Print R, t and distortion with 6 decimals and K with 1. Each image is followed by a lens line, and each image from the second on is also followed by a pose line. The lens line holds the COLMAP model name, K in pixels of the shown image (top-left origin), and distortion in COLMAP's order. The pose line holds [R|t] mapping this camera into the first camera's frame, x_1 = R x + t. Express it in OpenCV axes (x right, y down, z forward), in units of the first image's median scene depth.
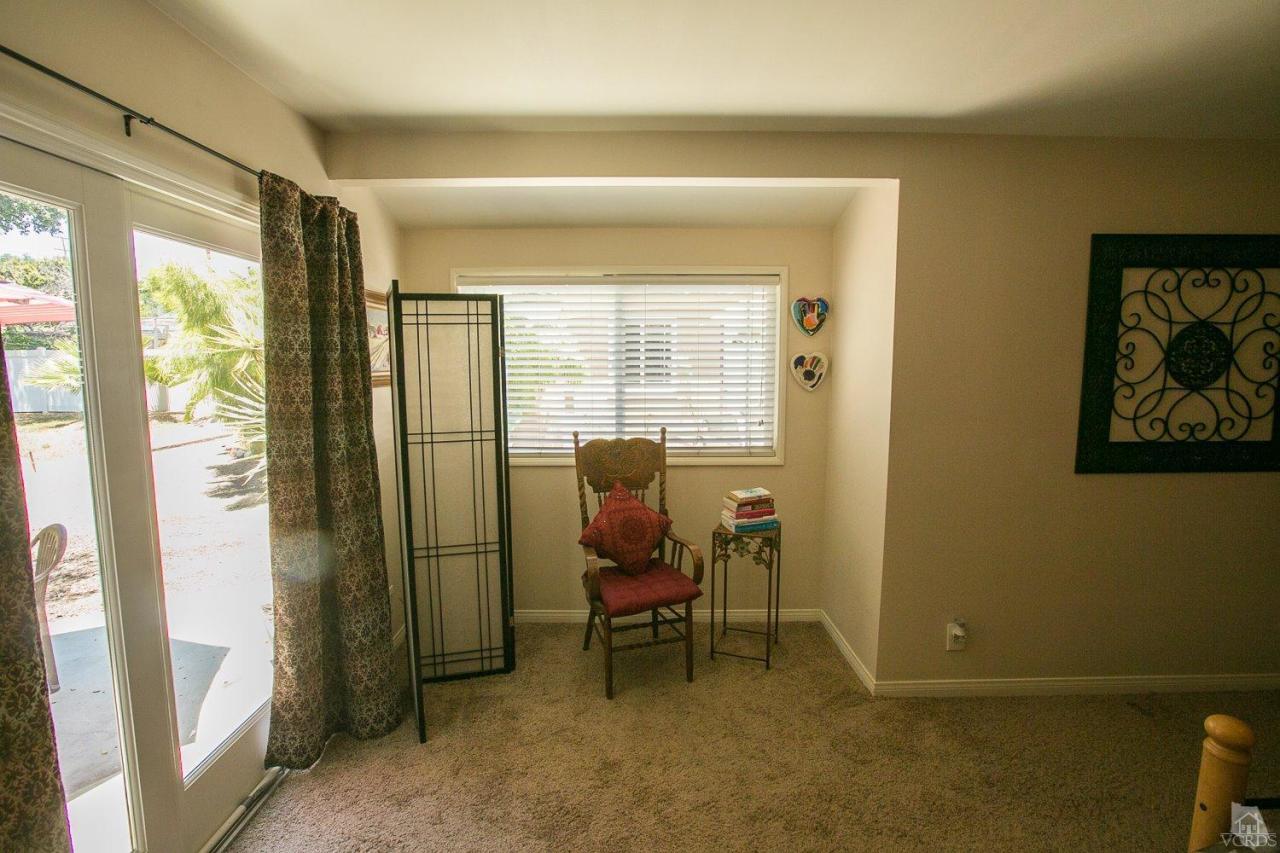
lens RADIAL K [[587.9, 0, 633.6], [0, 587.9, 420.8], [0, 0, 1]] dist [-0.058791, 0.022307]
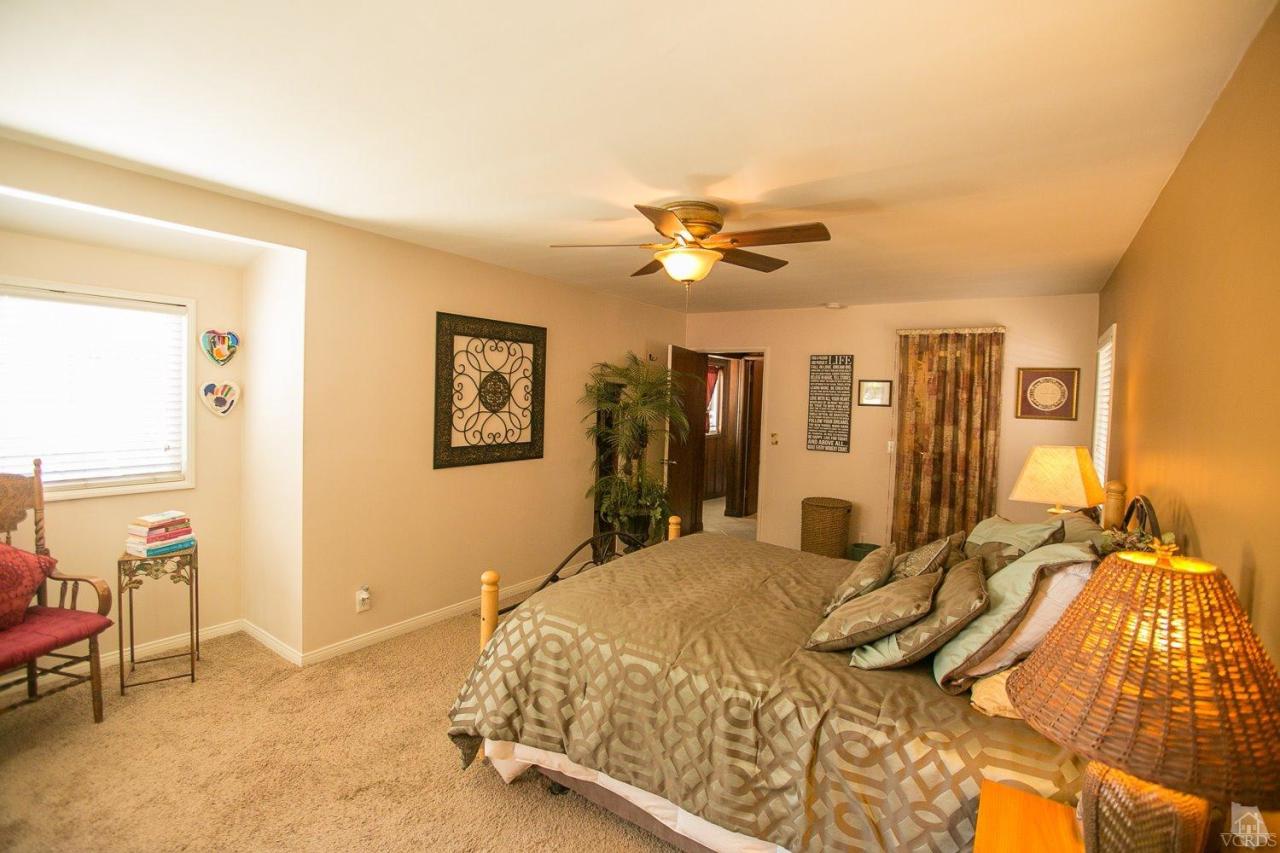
lens RADIAL K [[587.9, 0, 633.6], [0, 587.9, 420.8], [0, 0, 1]] dist [-0.058791, 0.022307]
pose [[0.576799, -0.012585, 0.816789, -0.145530], [0.053249, 0.998334, -0.022221, 0.024664], [-0.815149, 0.056311, 0.576508, -0.268689]]
